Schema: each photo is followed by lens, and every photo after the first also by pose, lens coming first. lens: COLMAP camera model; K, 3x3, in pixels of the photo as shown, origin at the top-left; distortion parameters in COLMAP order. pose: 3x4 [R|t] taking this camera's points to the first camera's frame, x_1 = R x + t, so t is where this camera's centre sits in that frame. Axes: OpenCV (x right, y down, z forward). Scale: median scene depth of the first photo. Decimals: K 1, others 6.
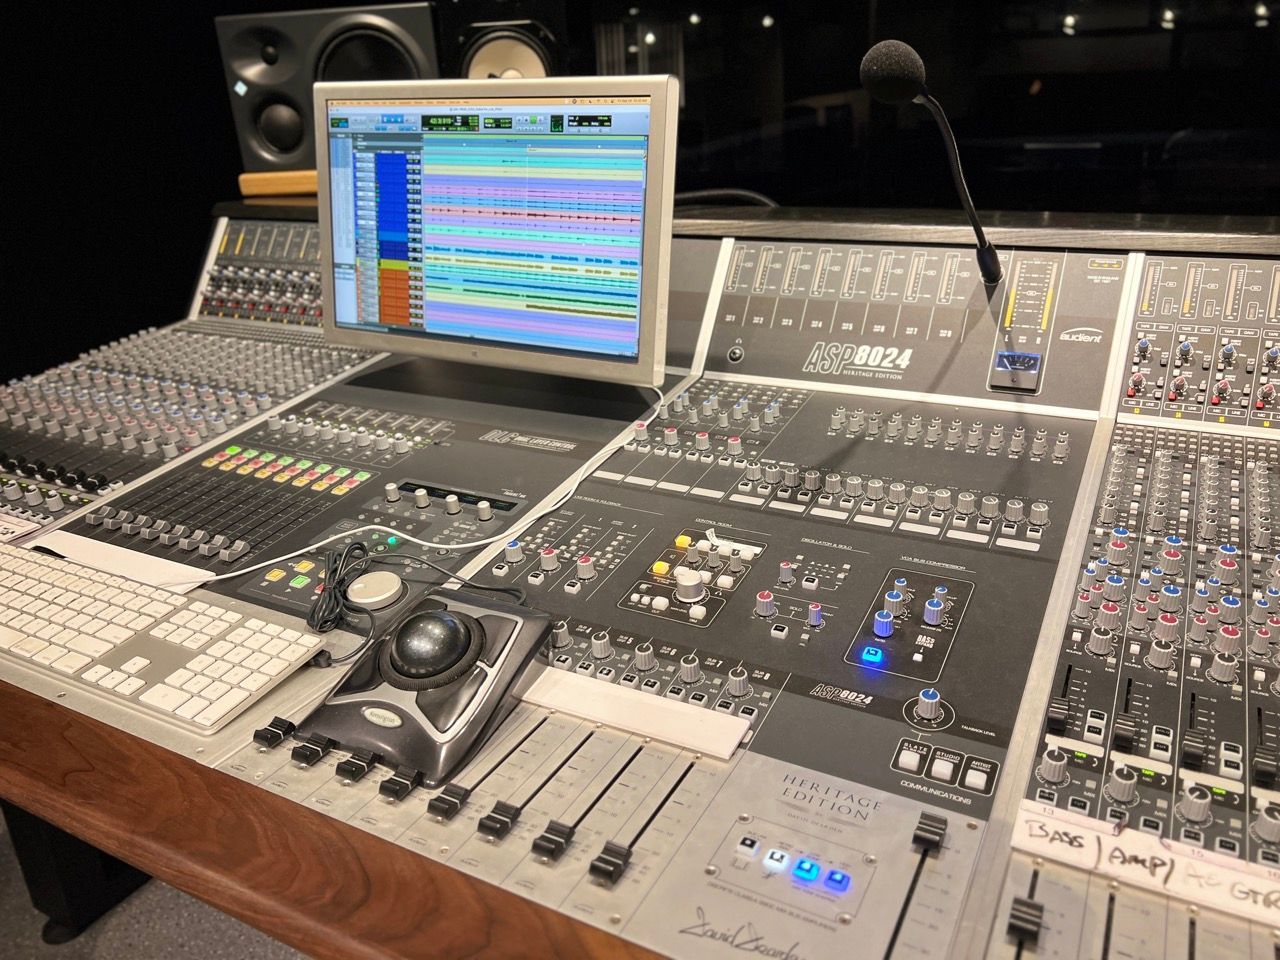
lens RADIAL K [[981.7, 0, 642.1], [0, 981.7, 471.6], [0, 0, 1]] dist [0.061668, -0.064931]
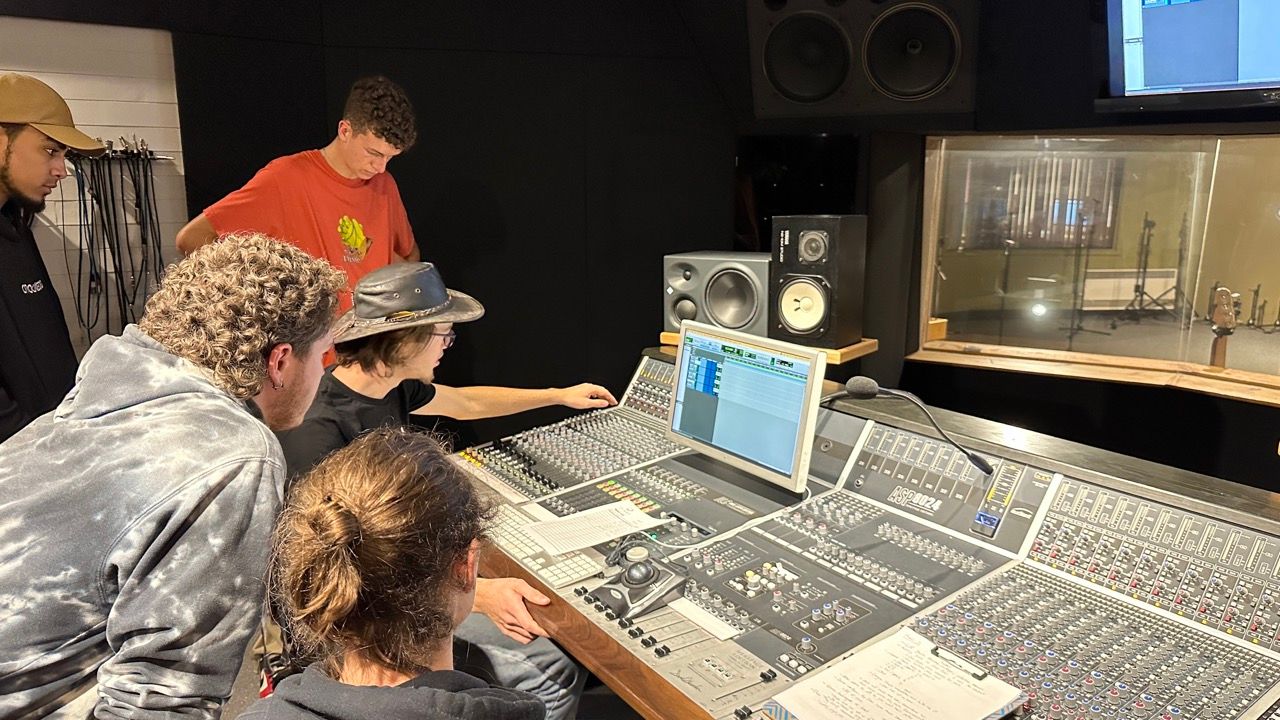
lens RADIAL K [[927.0, 0, 640.0], [0, 927.0, 360.0], [0, 0, 1]] dist [0.059517, -0.089269]
pose [[0.886319, 0.136097, -0.442624, 0.550838], [-0.206906, 0.971508, -0.115596, -0.066163], [0.414280, 0.194036, 0.889225, -0.905379]]
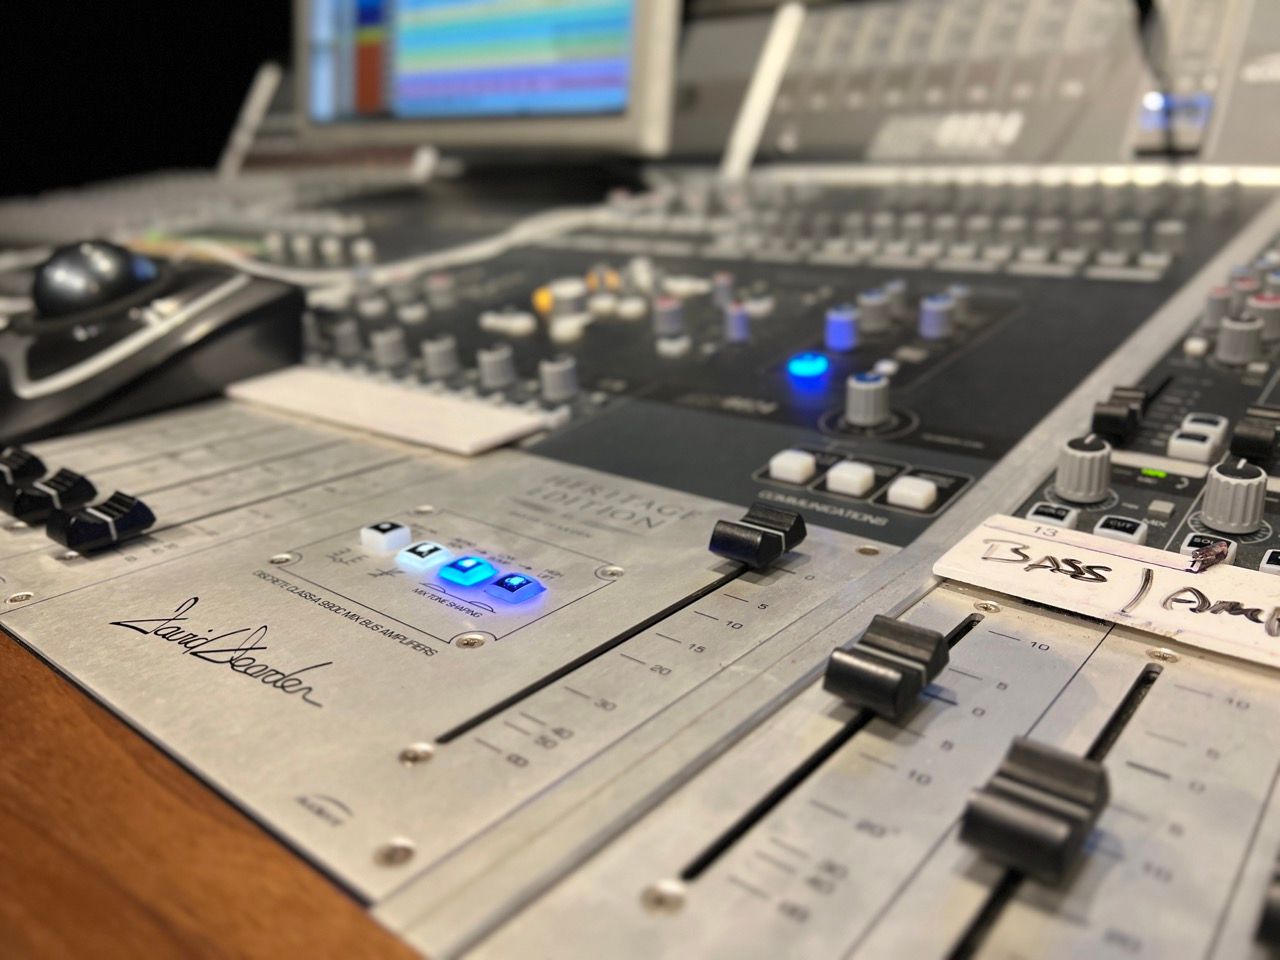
lens RADIAL K [[990.0, 0, 645.1], [0, 990.0, 478.5], [0, 0, 1]] dist [0.010445, -0.006093]
pose [[0.979831, 0.073140, -0.185962, 0.174764], [-0.081117, 0.996067, -0.035648, 0.194271], [0.182624, 0.050013, 0.981910, 0.293828]]
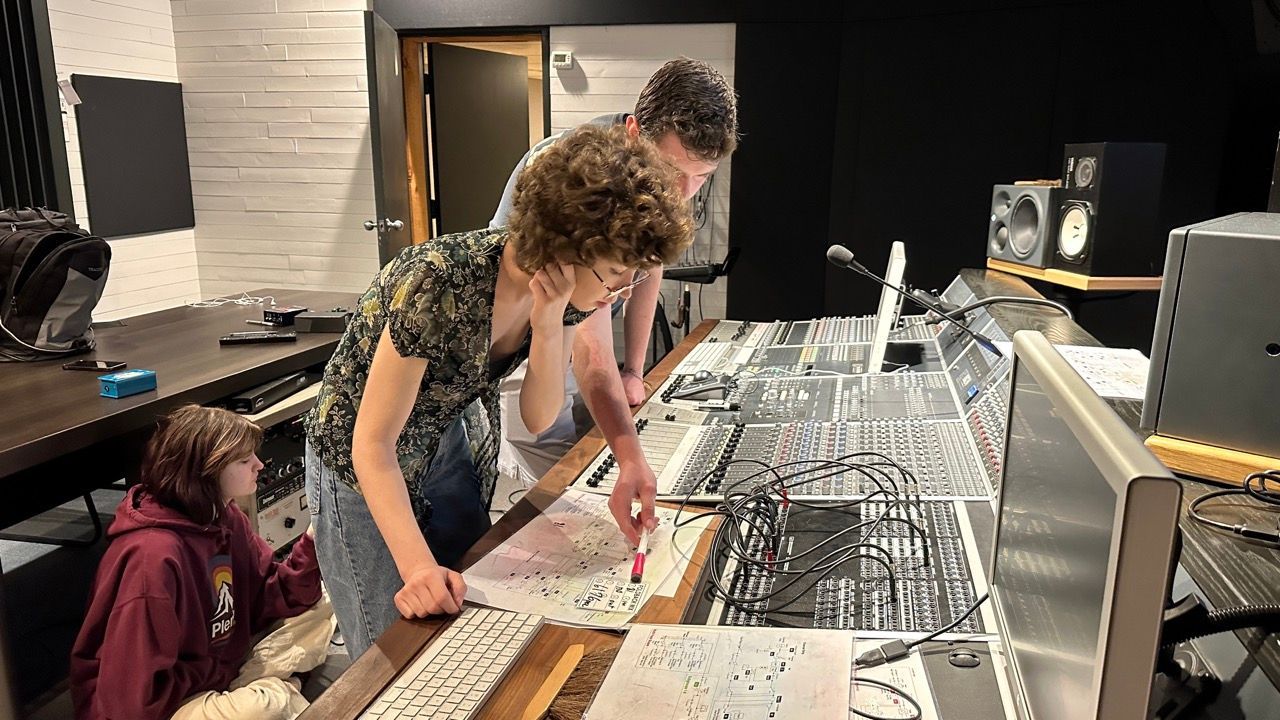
lens RADIAL K [[927.0, 0, 640.0], [0, 927.0, 360.0], [0, 0, 1]] dist [0.059517, -0.089269]
pose [[0.257285, 0.252242, -0.932834, 2.050933], [-0.367720, 0.918263, 0.146882, -0.206513], [0.893637, 0.305231, 0.329010, -0.318755]]
